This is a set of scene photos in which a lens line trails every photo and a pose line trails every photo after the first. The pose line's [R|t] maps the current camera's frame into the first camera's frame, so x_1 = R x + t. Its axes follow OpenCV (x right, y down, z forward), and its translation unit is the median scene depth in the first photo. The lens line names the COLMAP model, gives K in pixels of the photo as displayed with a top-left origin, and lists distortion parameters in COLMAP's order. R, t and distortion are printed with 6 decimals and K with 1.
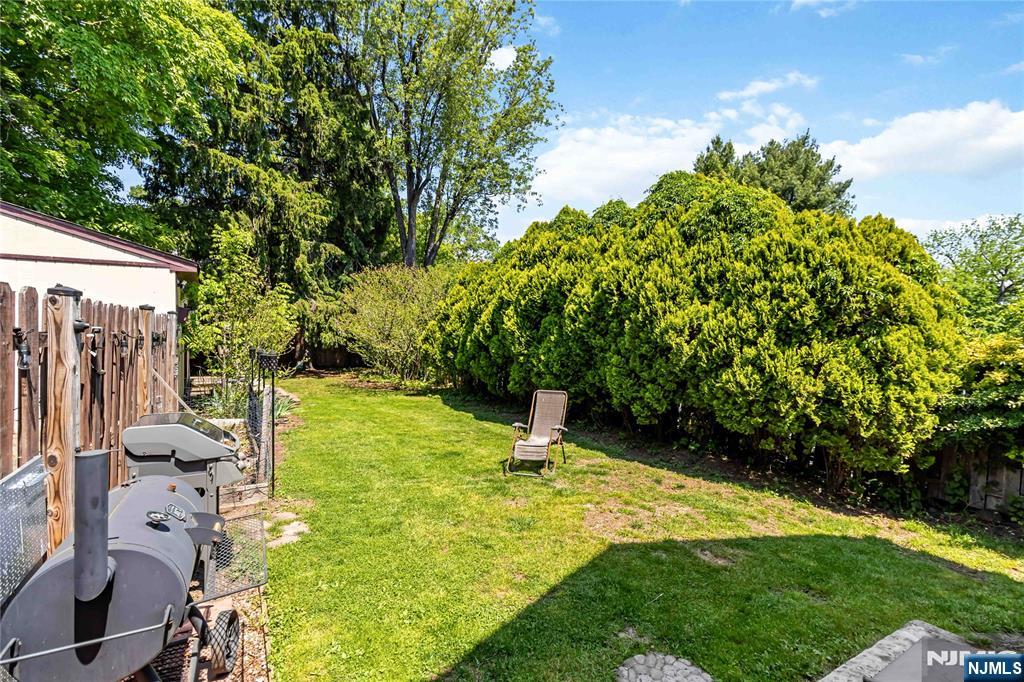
lens RADIAL K [[475.1, 0, 532.9], [0, 475.1, 335.1], [0, 0, 1]] dist [0.001456, 0.000208]
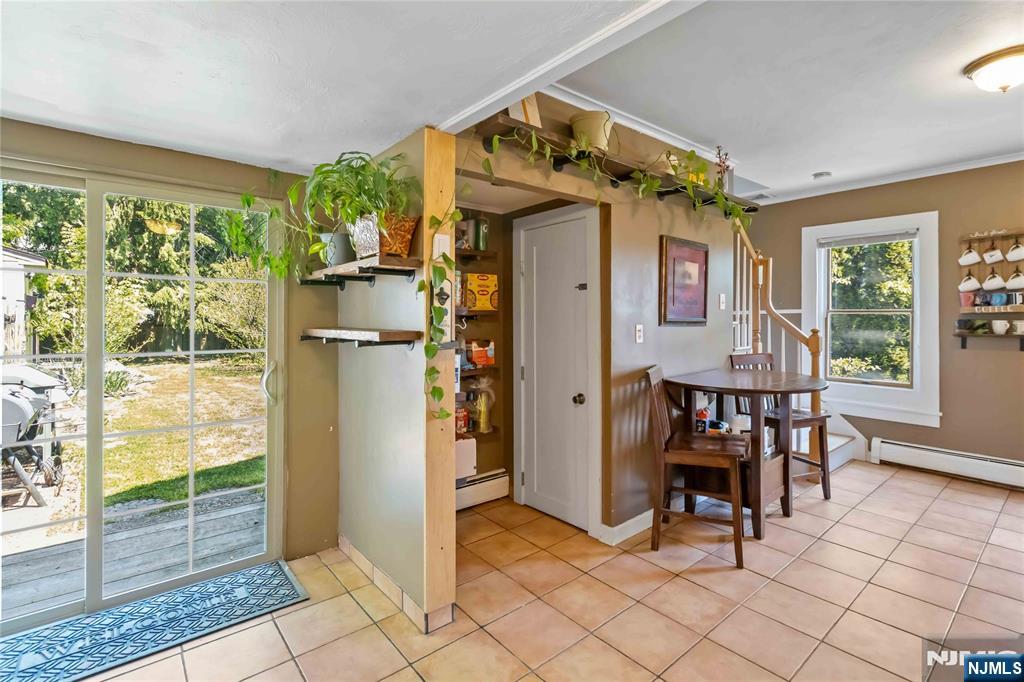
lens RADIAL K [[475.6, 0, 525.1], [0, 475.6, 319.7], [0, 0, 1]] dist [0.002988, 0.000321]
pose [[0.986403, -0.005103, 0.164263, 0.108451], [0.006114, 0.999965, -0.005645, 0.005780], [-0.164229, 0.006573, 0.986400, -0.143663]]
